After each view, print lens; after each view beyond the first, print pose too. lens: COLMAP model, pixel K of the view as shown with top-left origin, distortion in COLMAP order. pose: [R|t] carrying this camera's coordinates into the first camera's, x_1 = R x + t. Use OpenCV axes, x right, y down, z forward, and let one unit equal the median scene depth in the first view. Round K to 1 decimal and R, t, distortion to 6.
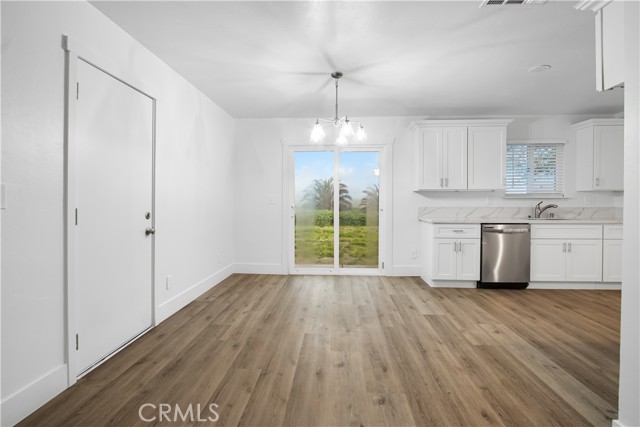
lens RADIAL K [[302.4, 0, 320.2], [0, 302.4, 208.5], [0, 0, 1]] dist [-0.016361, 0.000397]
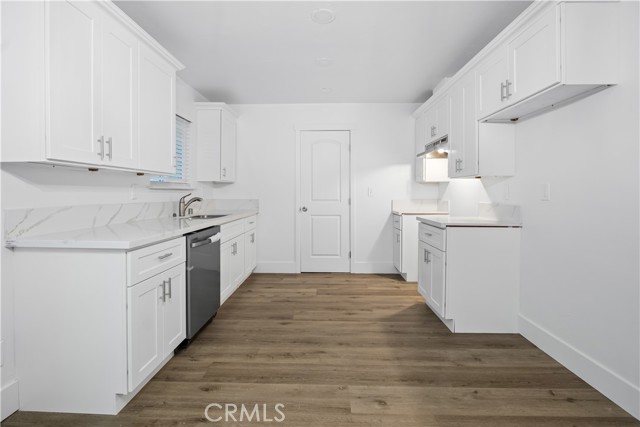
lens RADIAL K [[302.4, 0, 320.2], [0, 302.4, 195.2], [0, 0, 1]] dist [-0.016361, 0.000397]
pose [[-0.026357, -0.005750, 0.999636, -0.025669], [0.023711, 0.999699, 0.006375, -0.023963], [-0.999371, 0.023870, -0.026212, 1.048296]]
